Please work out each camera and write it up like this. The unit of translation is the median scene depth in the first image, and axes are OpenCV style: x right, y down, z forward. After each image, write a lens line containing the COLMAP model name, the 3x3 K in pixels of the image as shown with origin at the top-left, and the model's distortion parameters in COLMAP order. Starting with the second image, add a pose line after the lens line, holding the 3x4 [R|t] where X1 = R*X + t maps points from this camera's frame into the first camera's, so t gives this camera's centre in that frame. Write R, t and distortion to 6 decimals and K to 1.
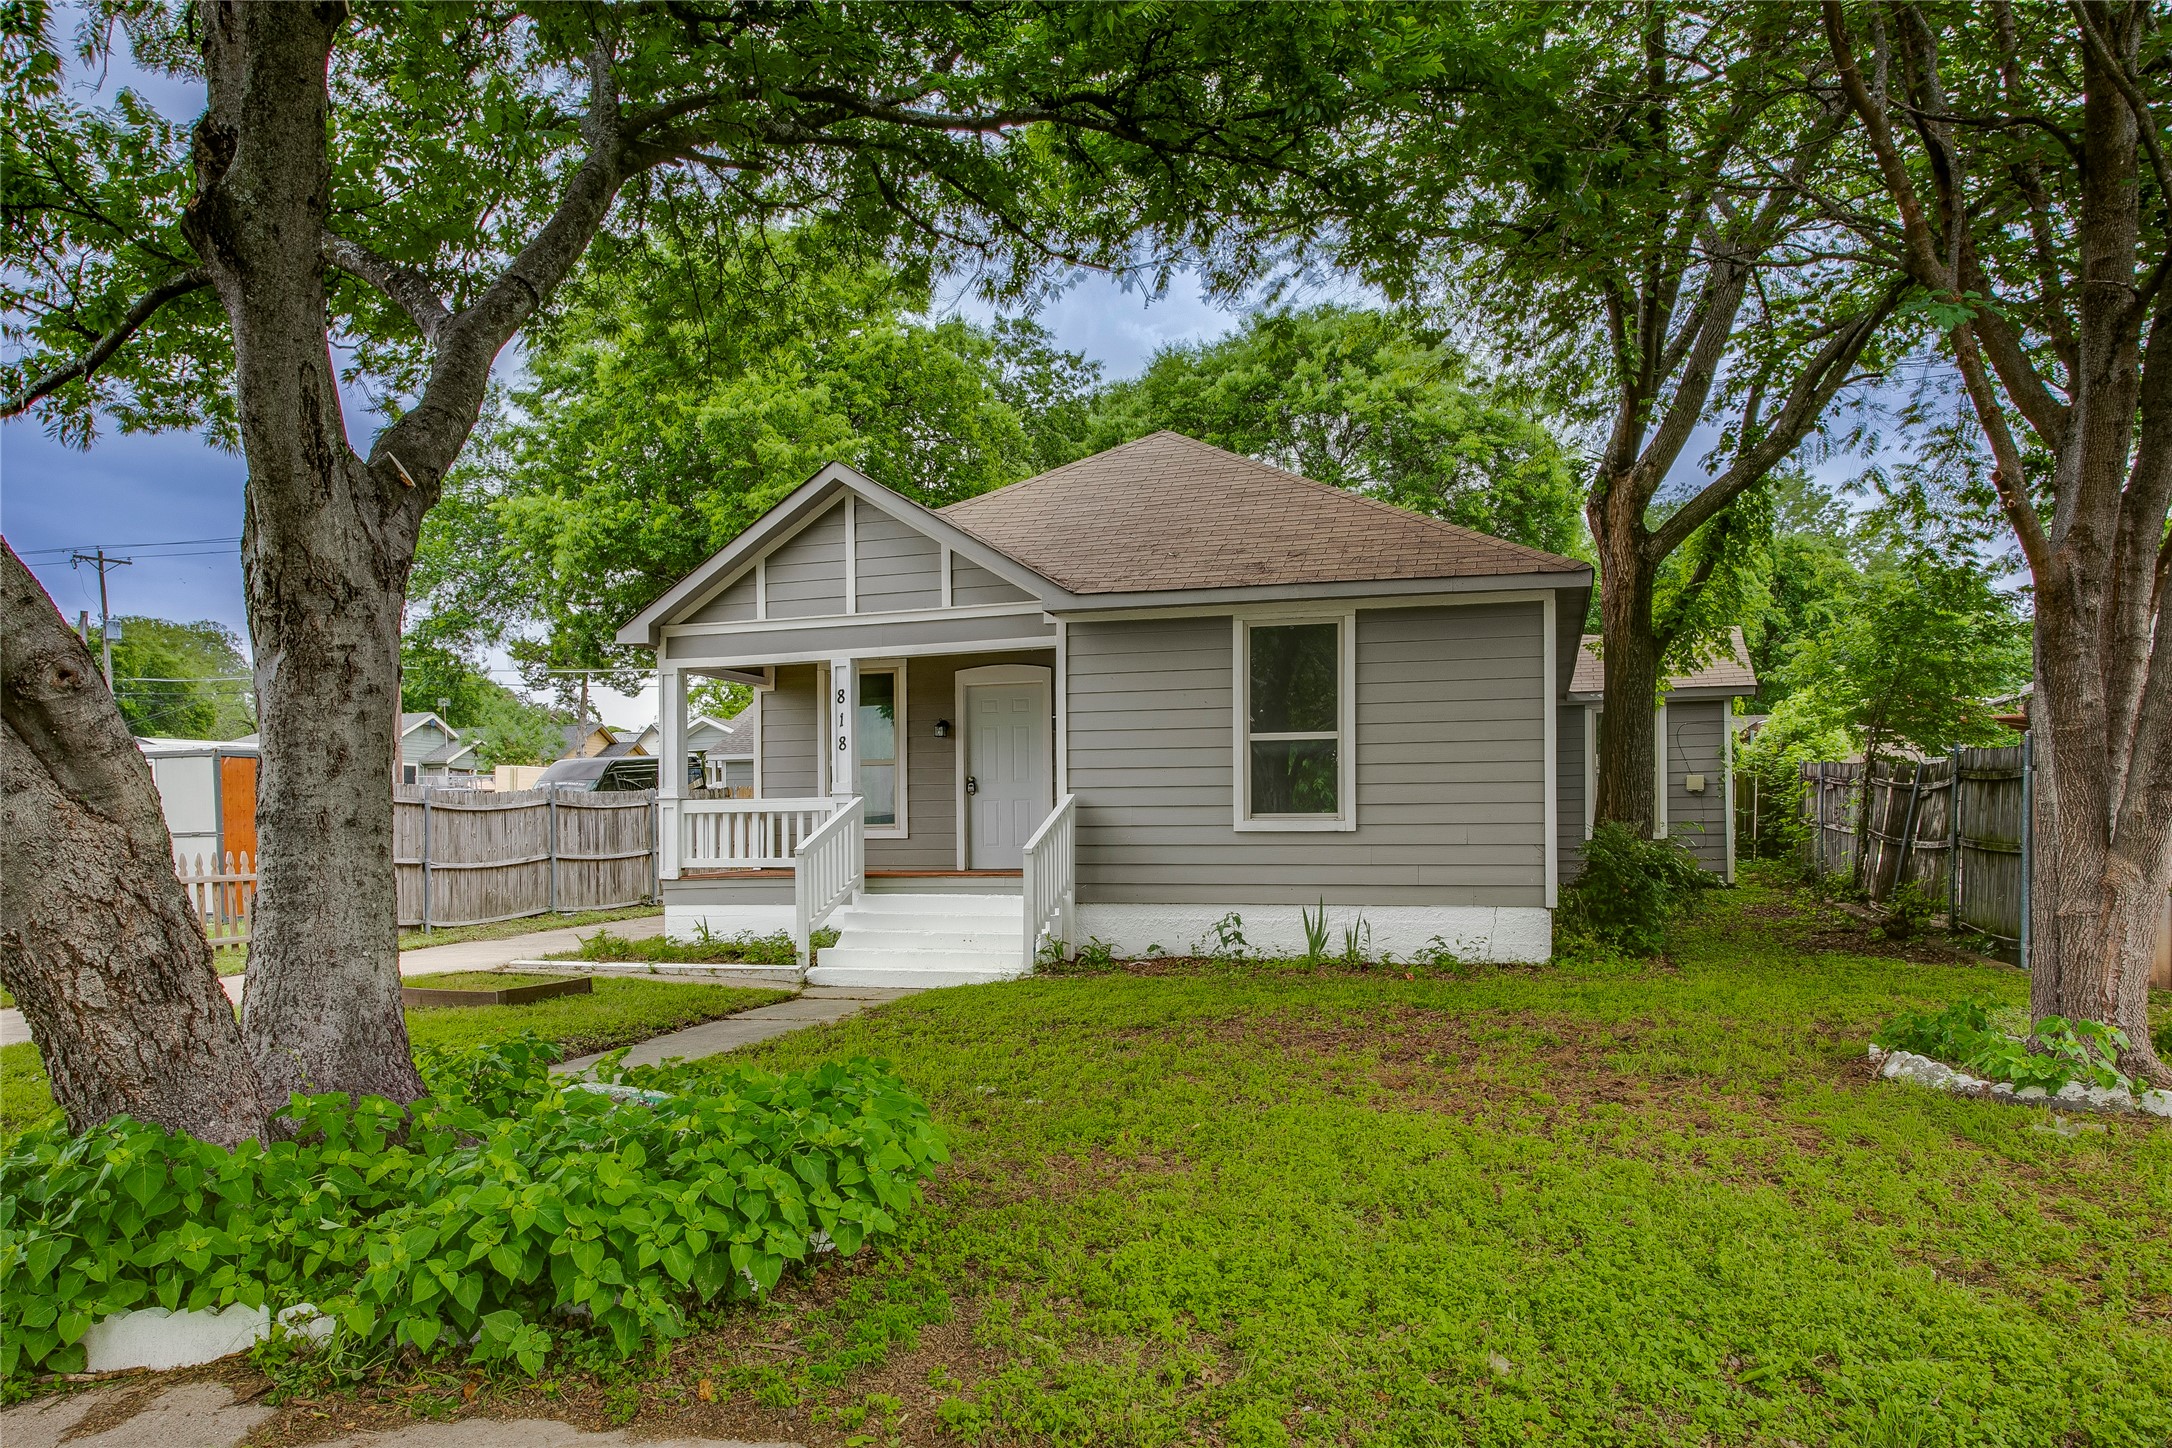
lens RADIAL K [[1777.7, 0, 1070.2], [0, 1777.7, 733.8], [0, 0, 1]] dist [0.042102, 0.002050]
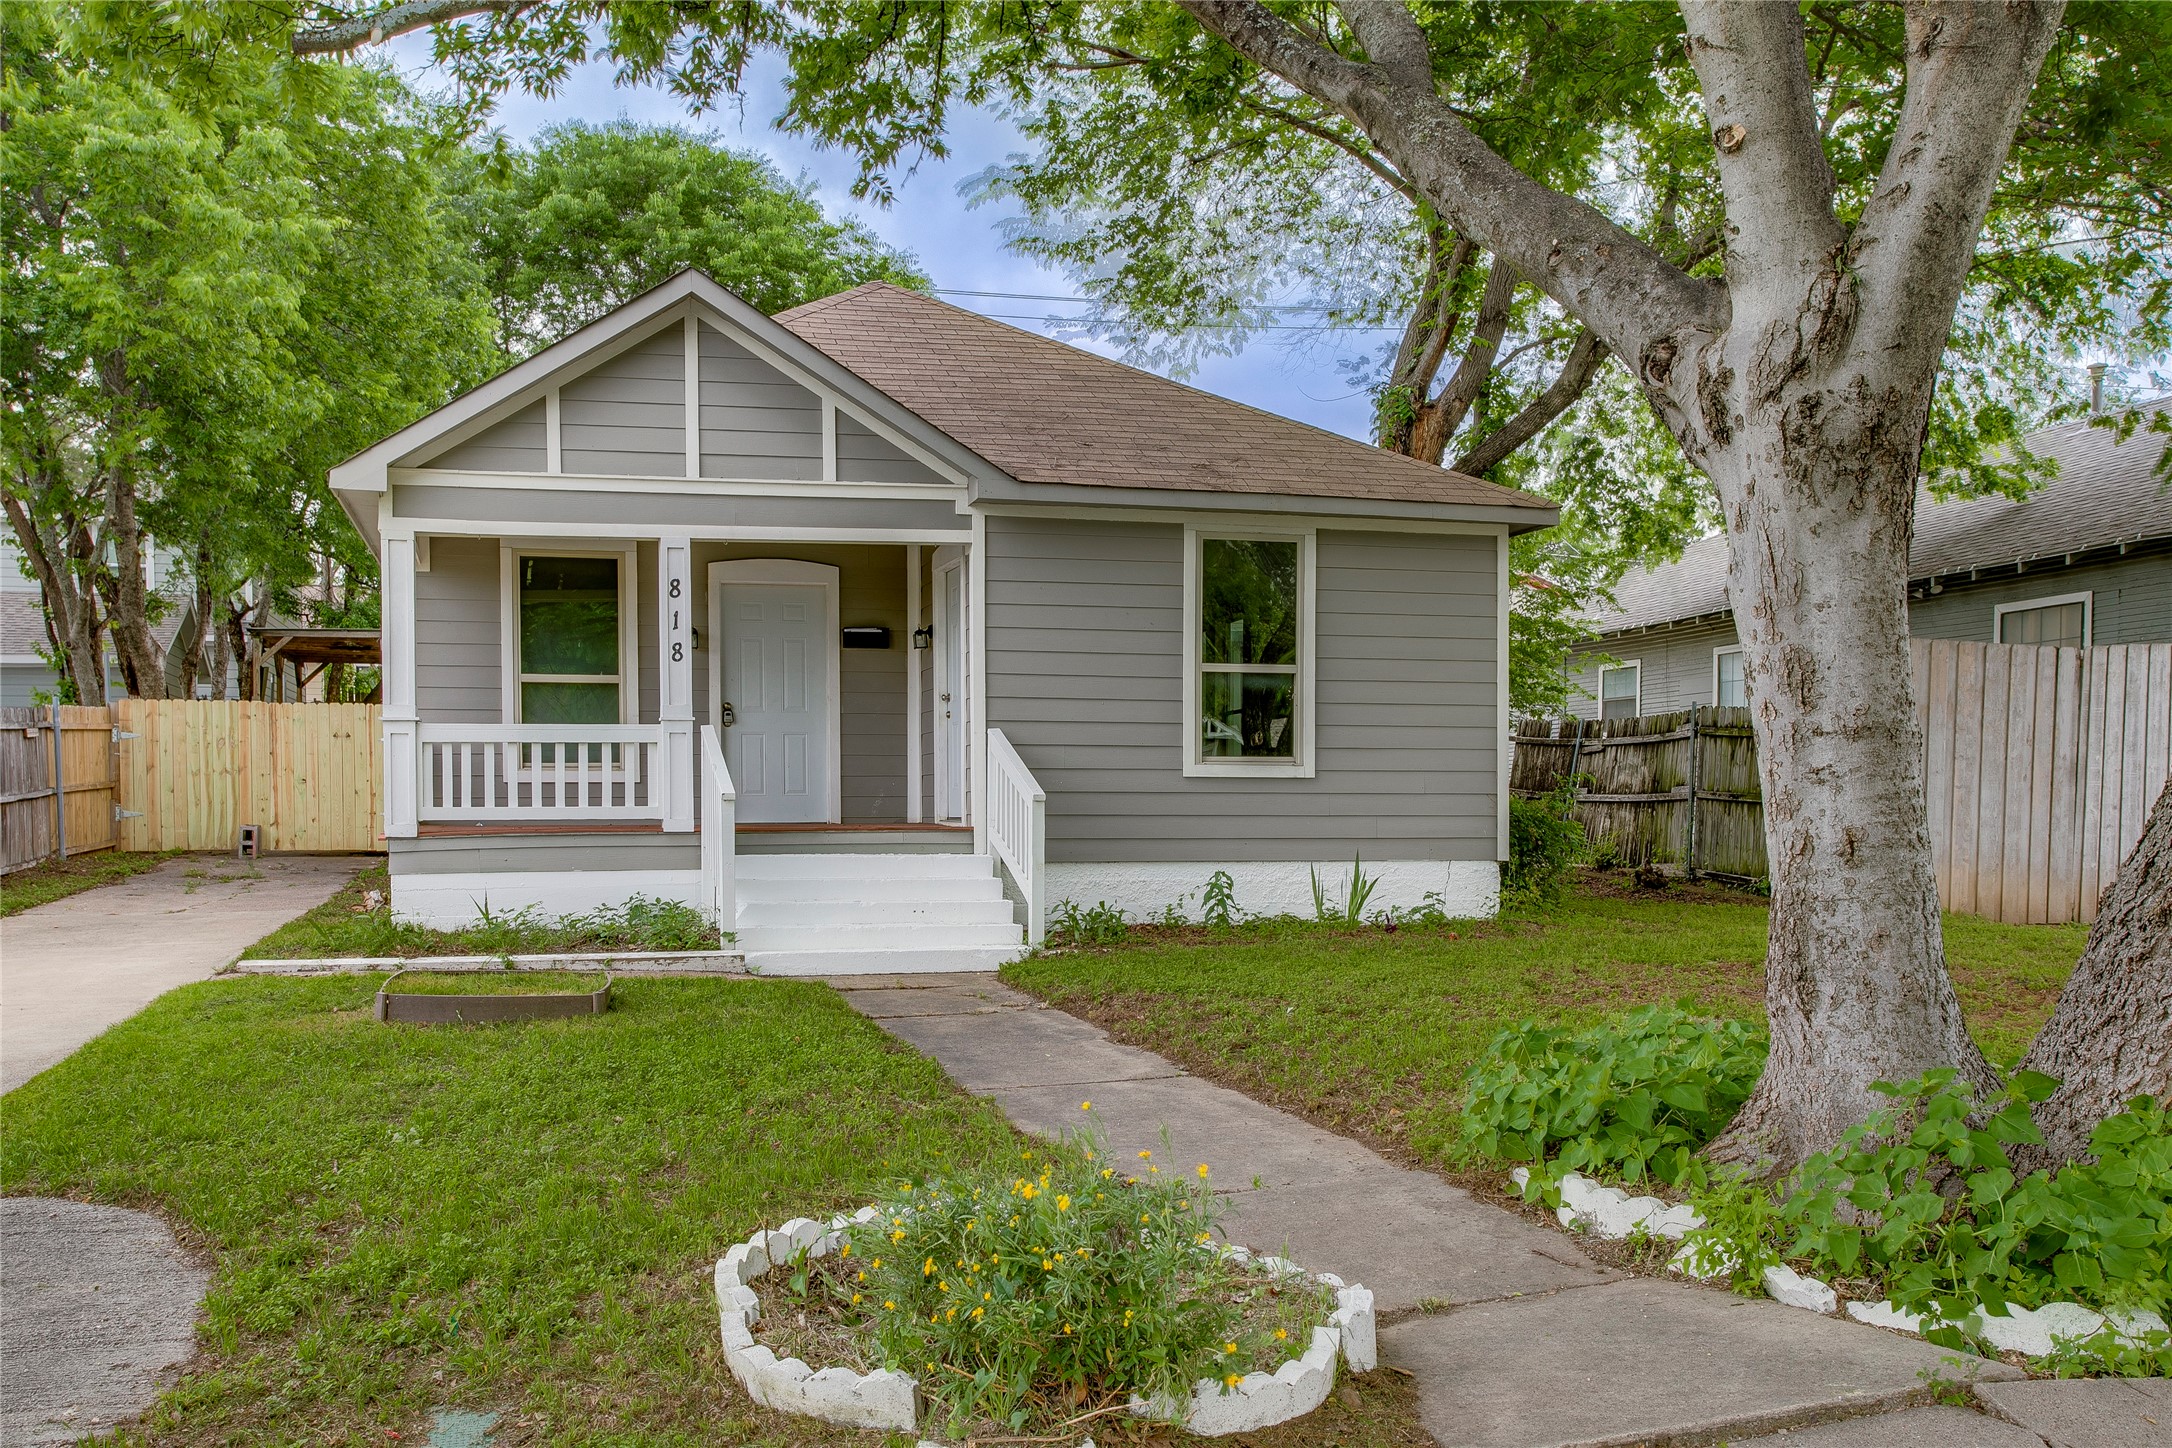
lens RADIAL K [[2126.6, 0, 1094.3], [0, 2126.6, 735.8], [0, 0, 1]] dist [0.072035, 0.000000]
pose [[0.825741, 0.022781, 0.563589, -0.499628], [-0.038927, 0.999103, 0.016649, 0.019093], [-0.562704, -0.035687, 0.825888, 0.174435]]
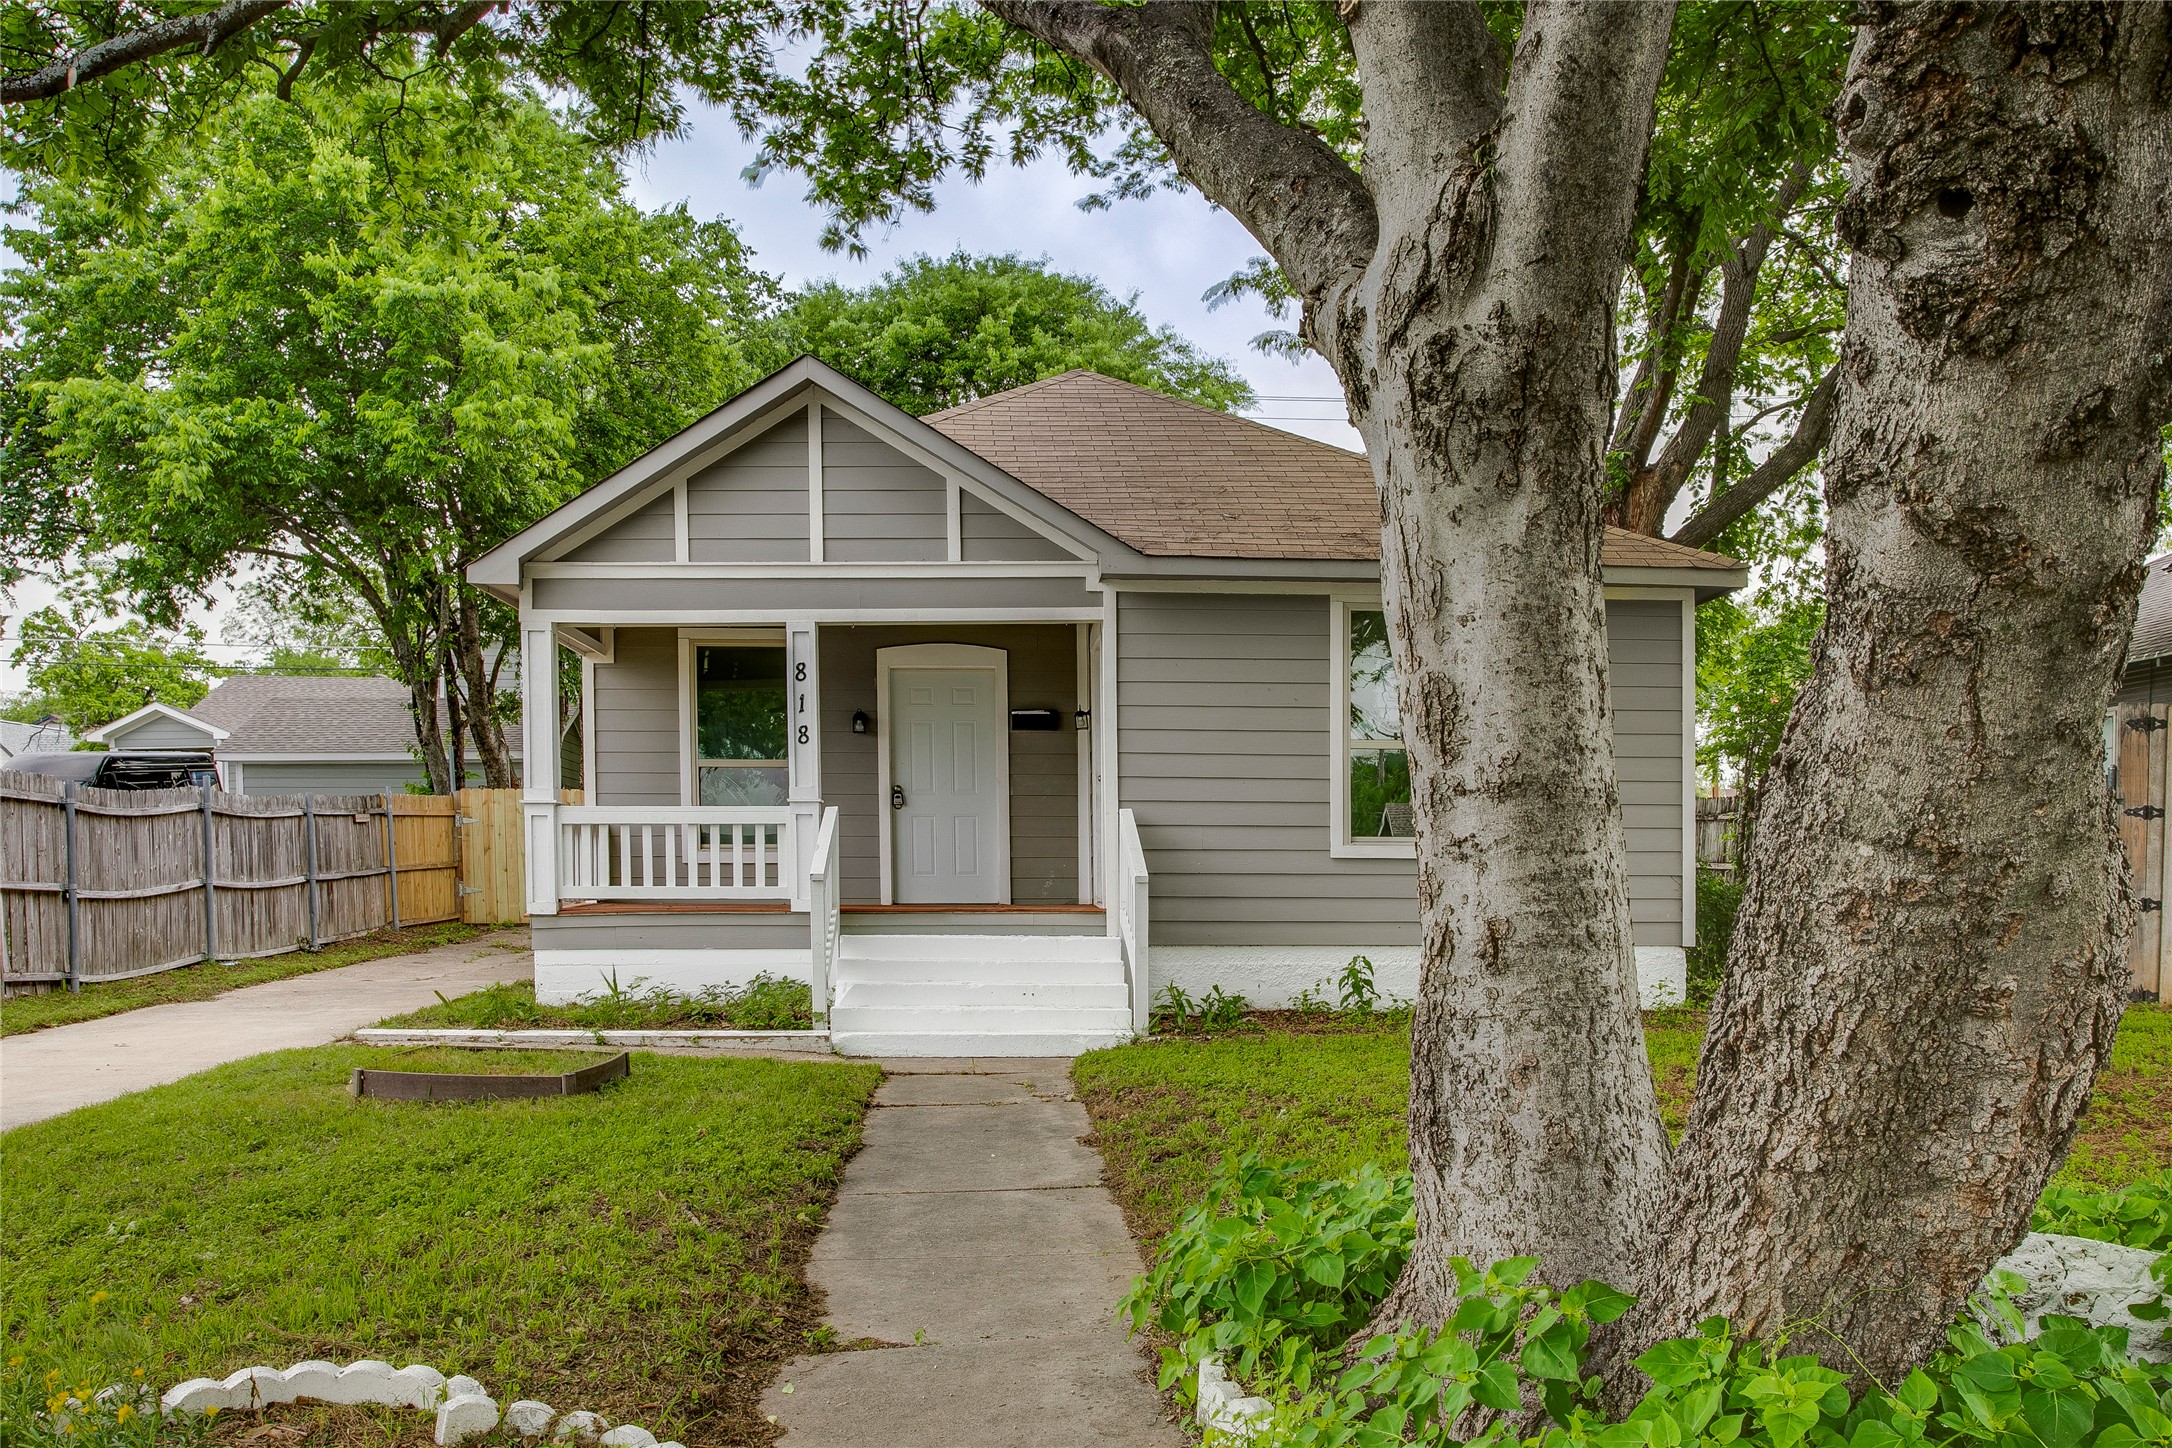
lens RADIAL K [[1940.2, 0, 1114.6], [0, 1940.2, 855.9], [0, 0, 1]] dist [-0.031023, 0.029840]
pose [[0.929074, 0.013676, 0.369642, -0.316940], [-0.031058, 0.998672, 0.041114, 0.019349], [-0.368589, -0.049678, 0.928264, 0.196467]]
